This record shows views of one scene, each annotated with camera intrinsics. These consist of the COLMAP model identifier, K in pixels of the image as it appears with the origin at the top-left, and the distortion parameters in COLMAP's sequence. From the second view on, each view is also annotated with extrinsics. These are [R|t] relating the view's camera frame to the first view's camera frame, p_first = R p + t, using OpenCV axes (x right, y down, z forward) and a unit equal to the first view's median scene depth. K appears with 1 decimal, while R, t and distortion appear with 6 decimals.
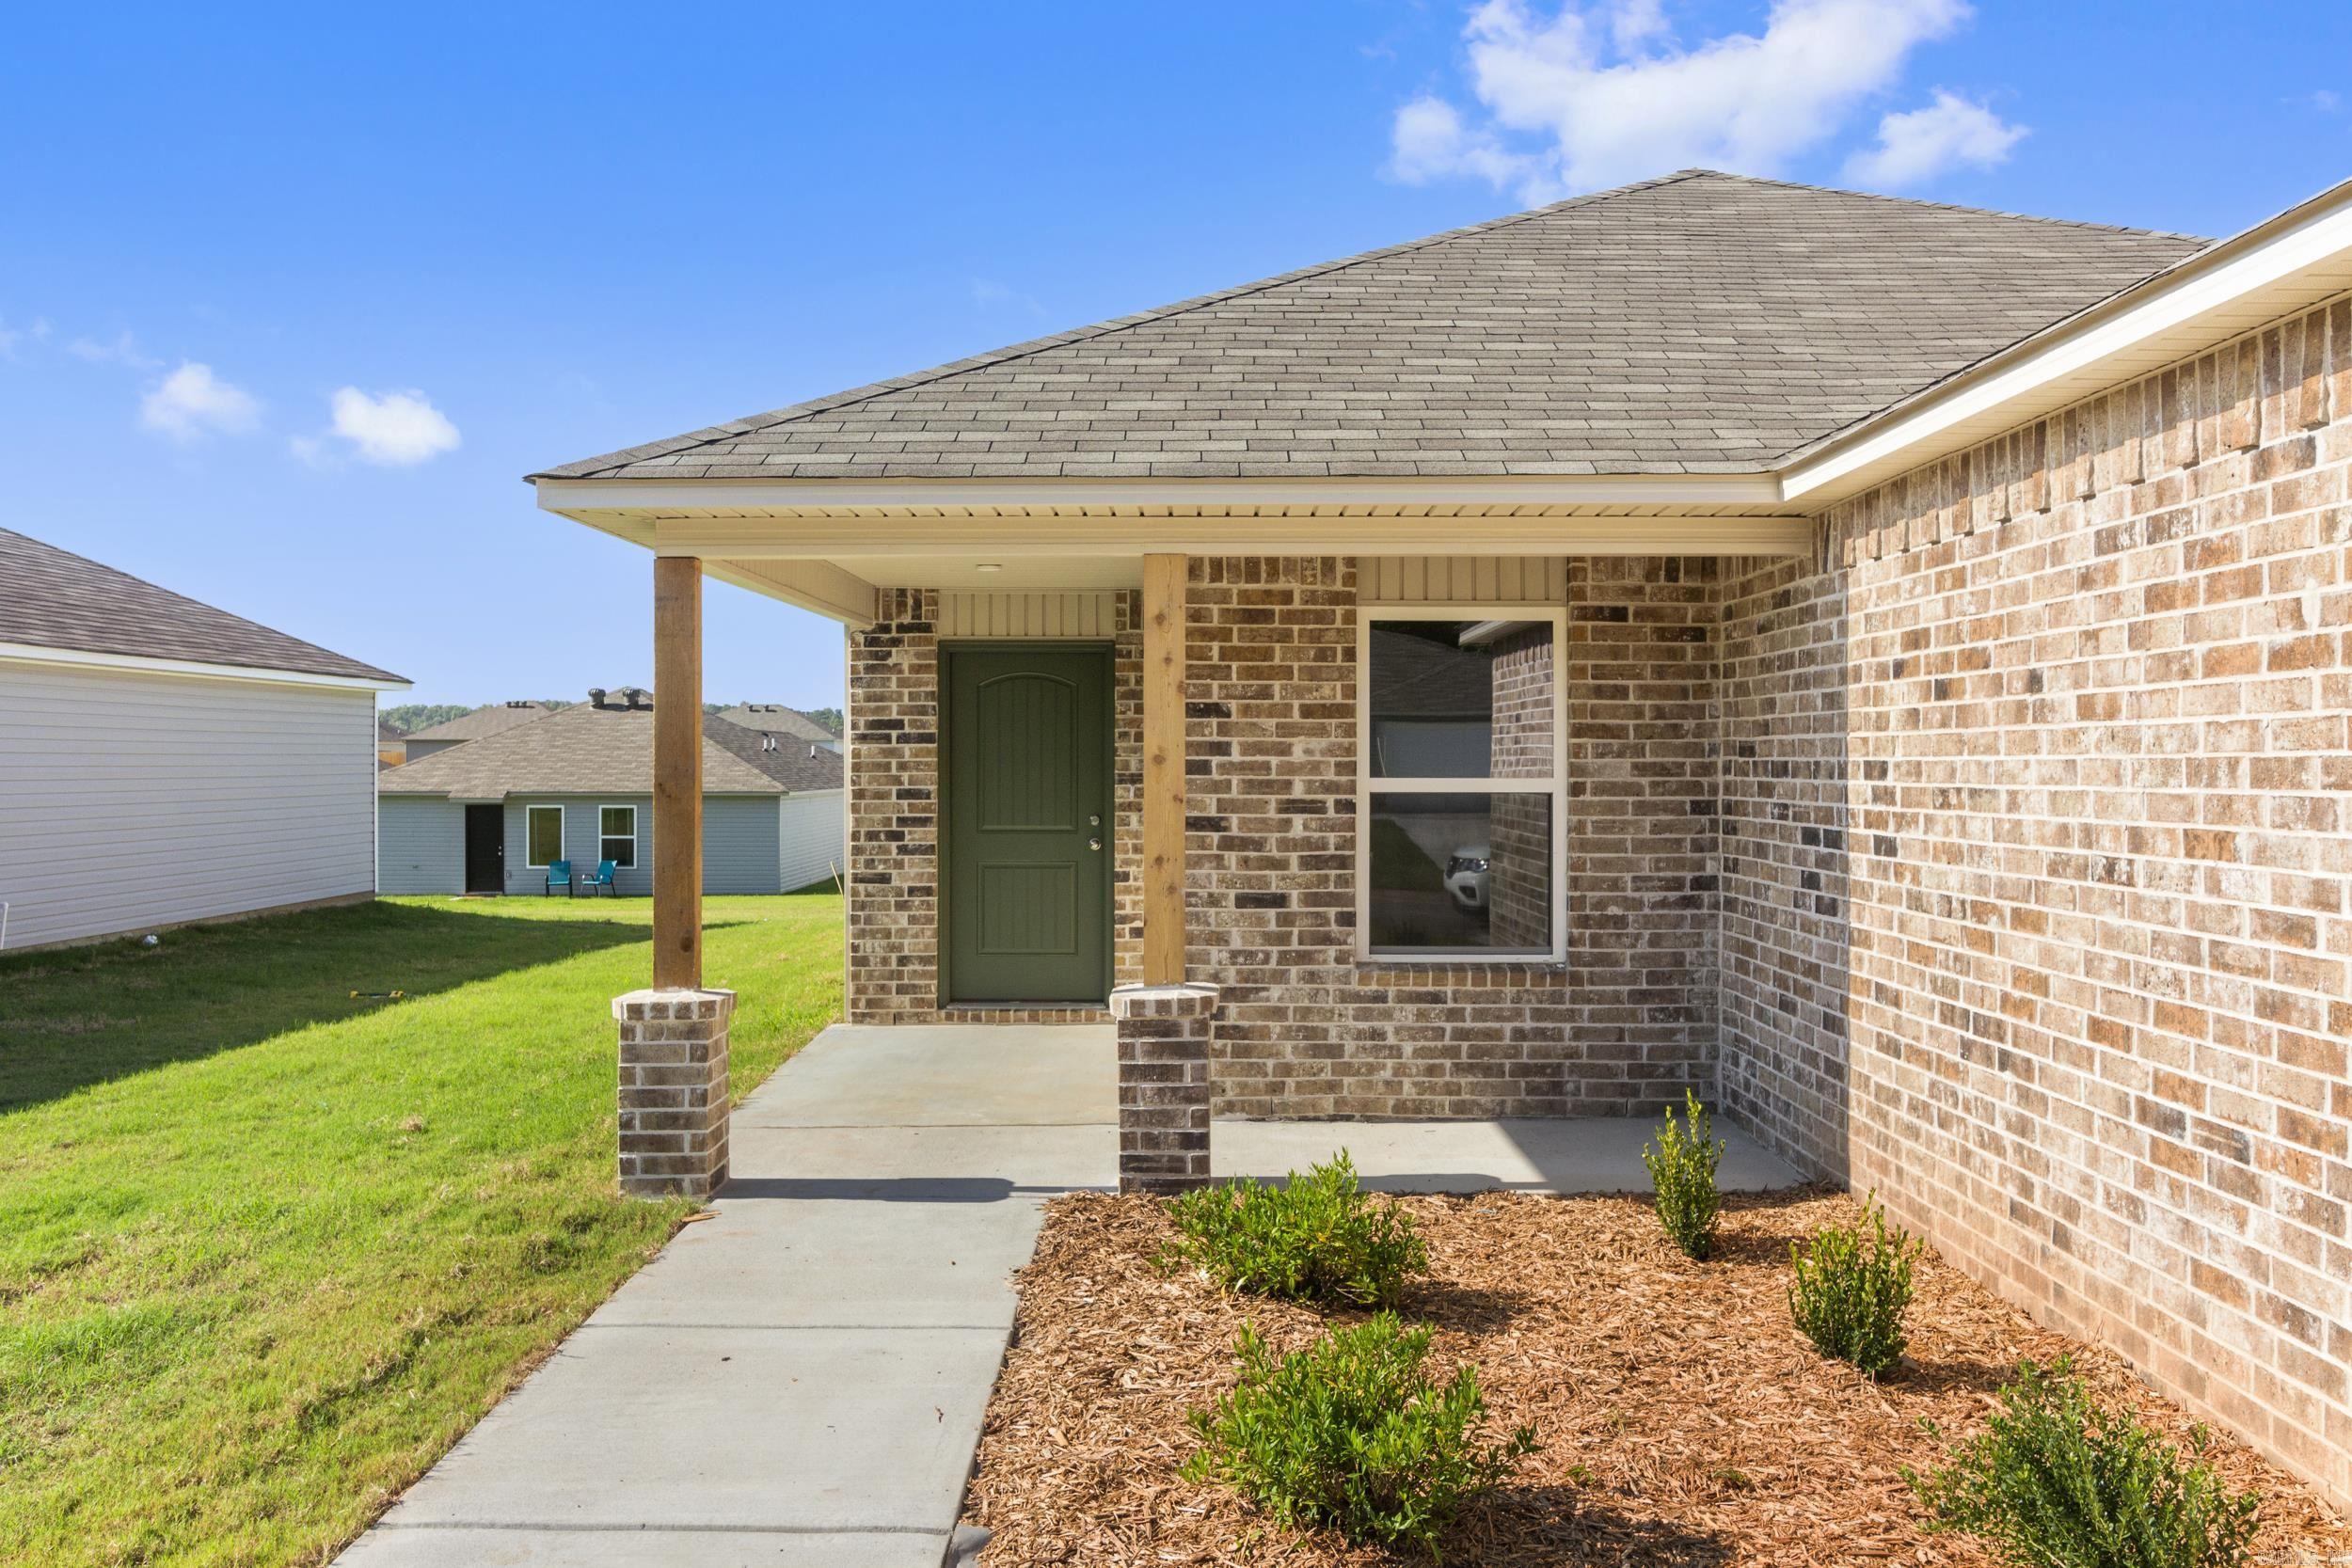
lens RADIAL K [[1898.5, 0, 1174.3], [0, 1898.5, 762.3], [0, 0, 1]] dist [0.007857, -0.008826]
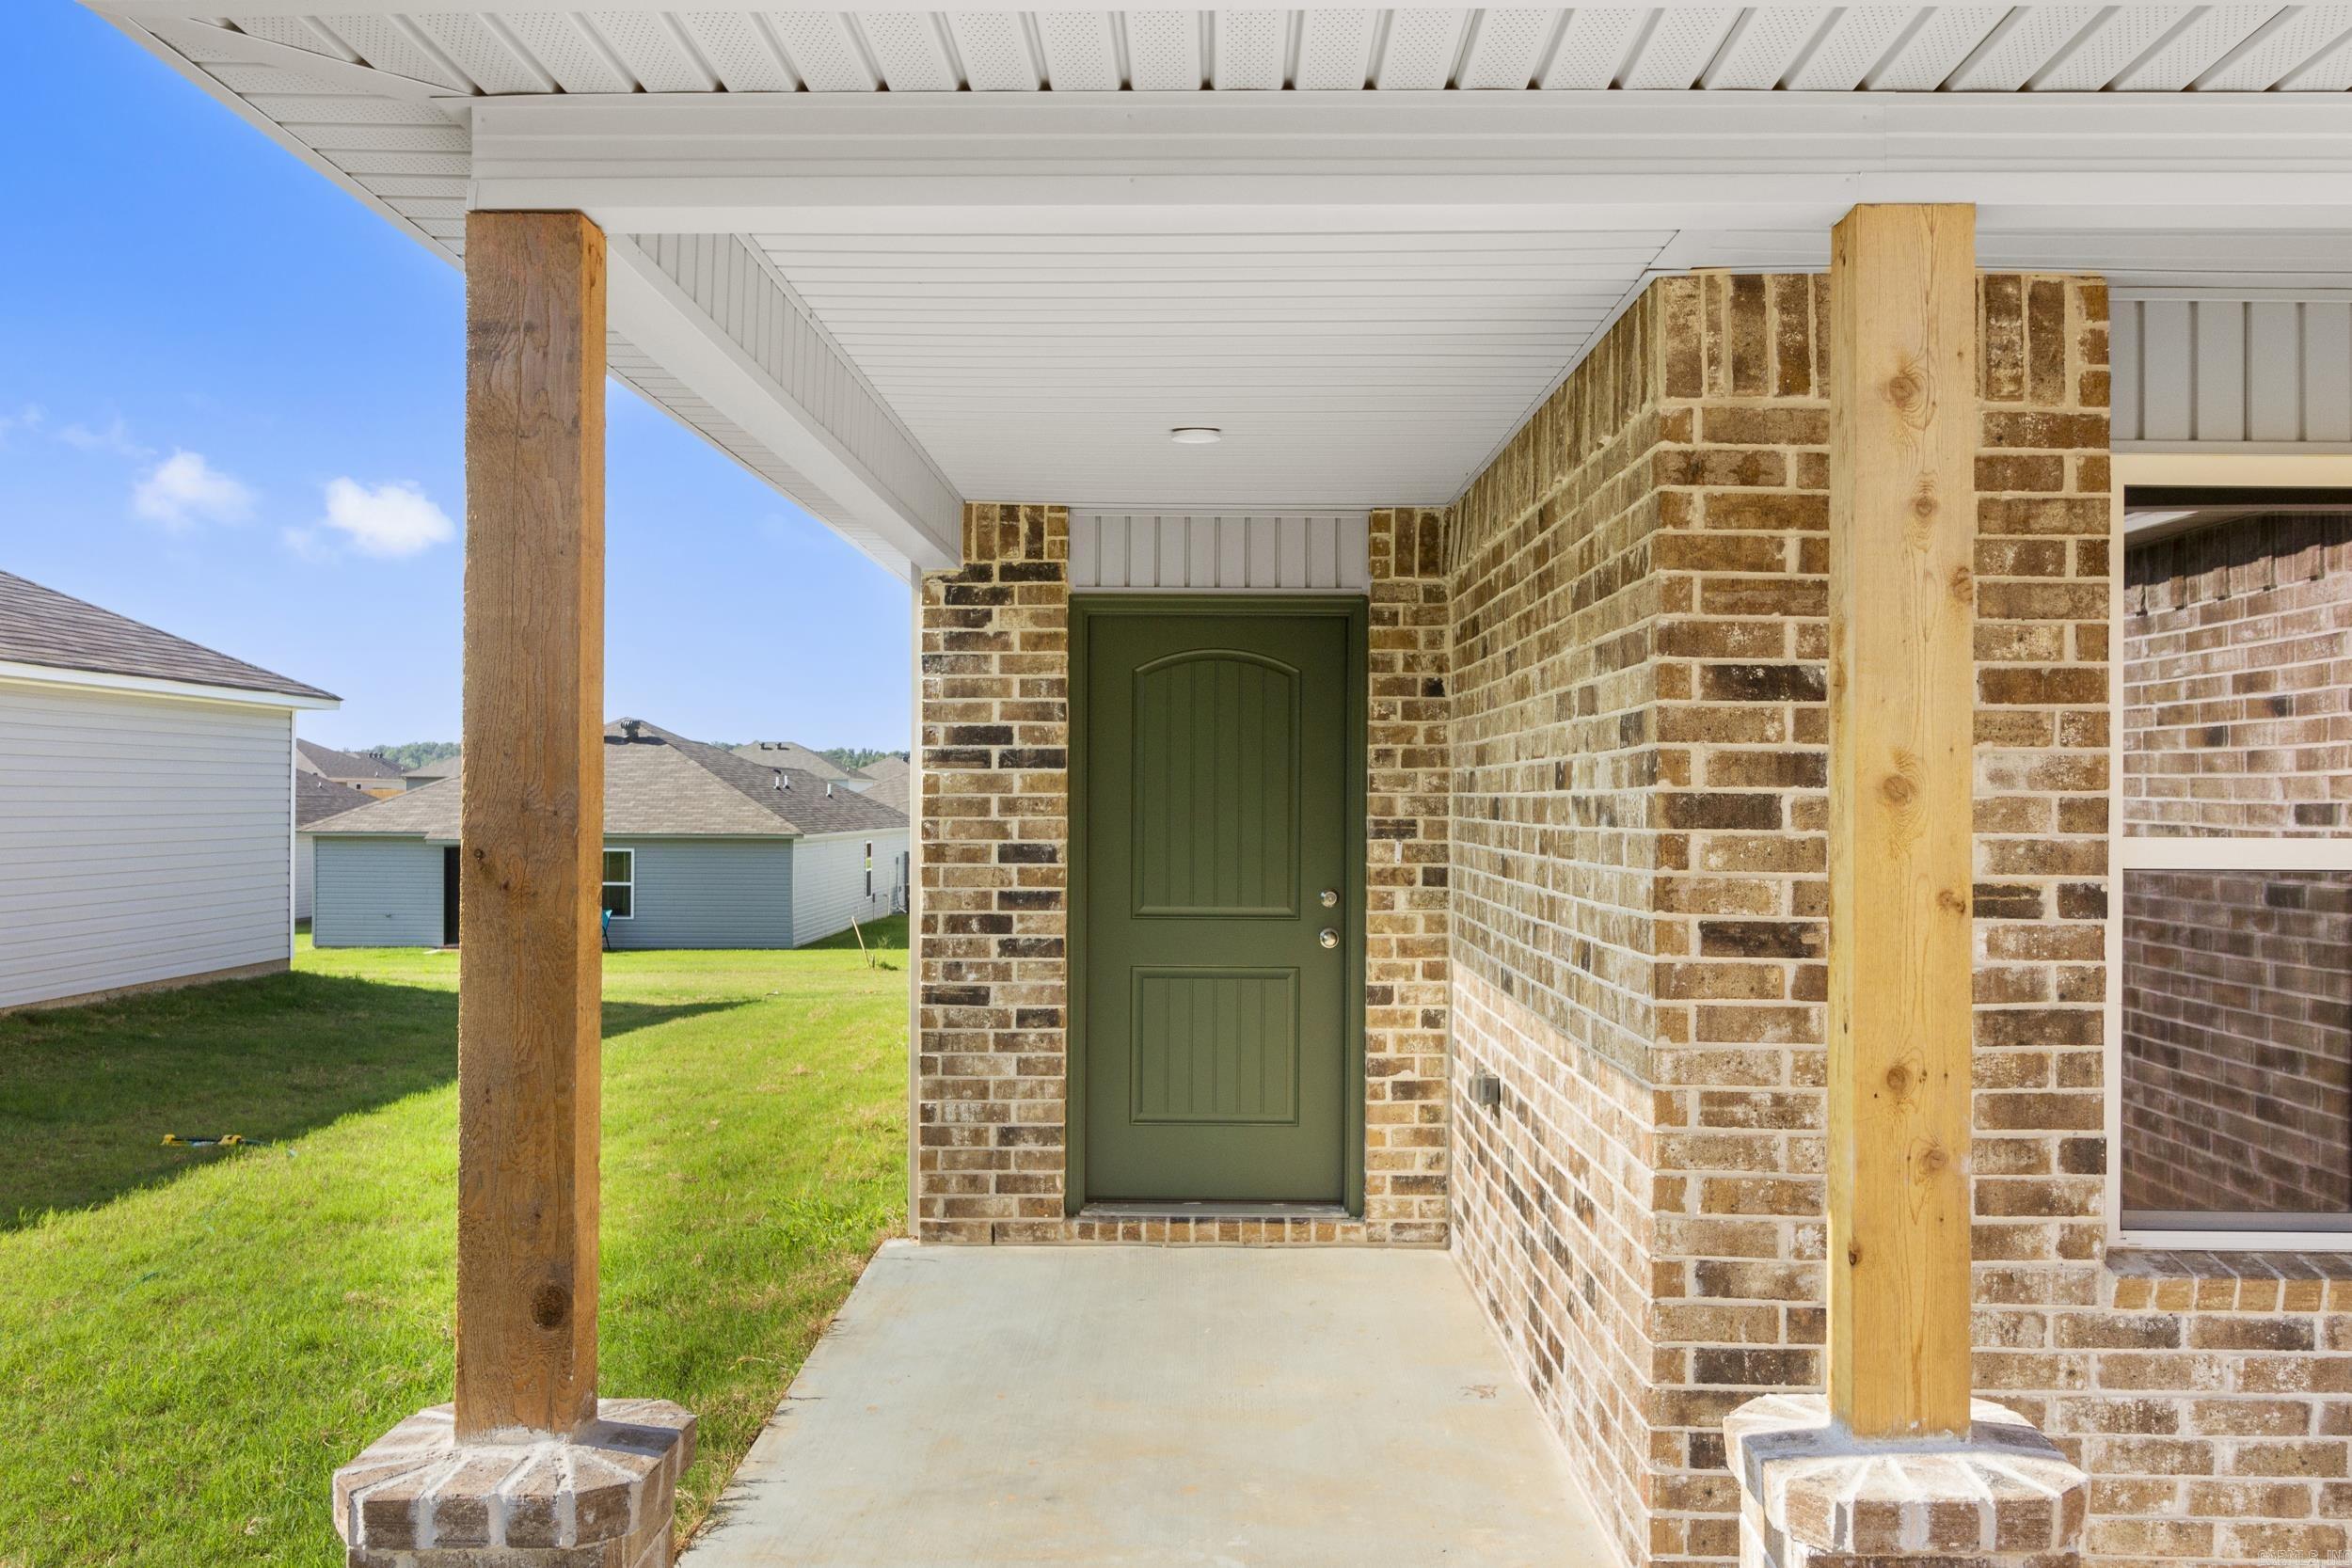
lens RADIAL K [[1898.5, 0, 1183.1], [0, 1898.5, 794.6], [0, 0, 1]] dist [0.007857, -0.008826]
pose [[0.999986, 0.005022, -0.001896, -0.119321], [-0.005031, 0.999975, -0.004976, 0.001544], [0.001871, 0.004986, 0.999986, 0.555894]]
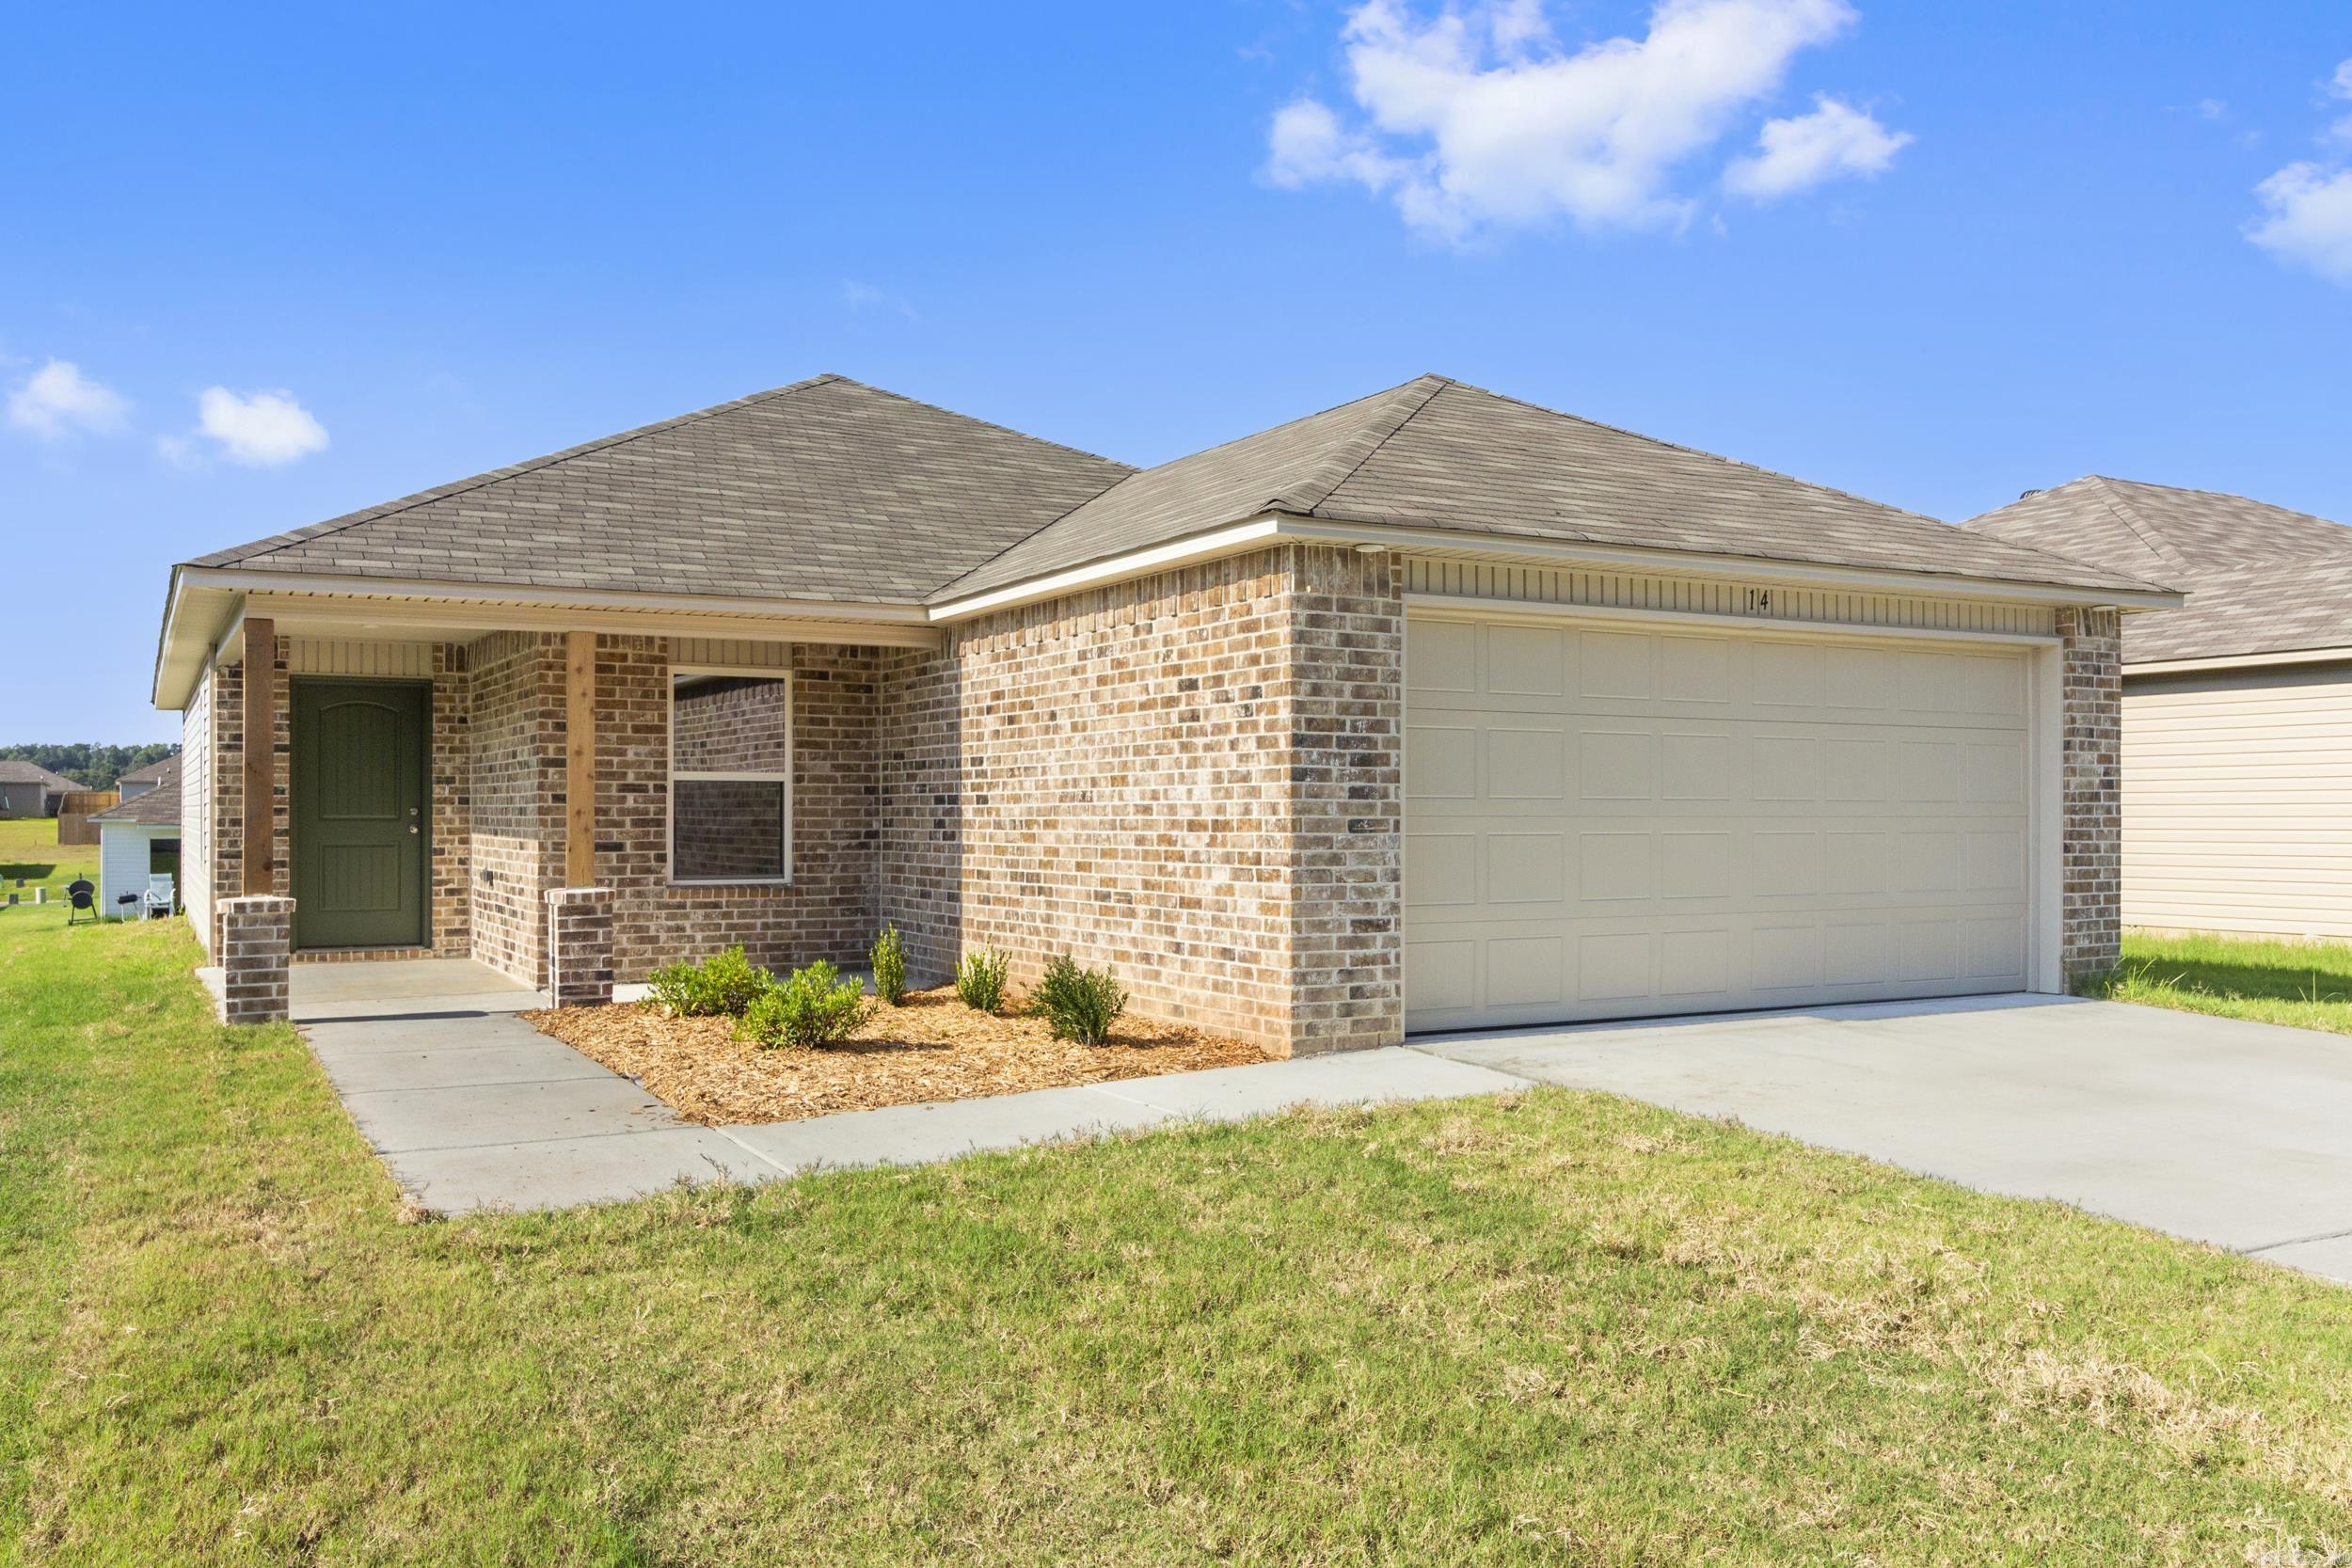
lens RADIAL K [[1898.5, 0, 1198.8], [0, 1898.5, 806.5], [0, 0, 1]] dist [0.007857, -0.008826]
pose [[0.869549, 0.001620, 0.493844, -0.310483], [0.000472, 0.999991, -0.004112, 0.045511], [-0.493846, 0.003808, 0.869541, -0.634980]]
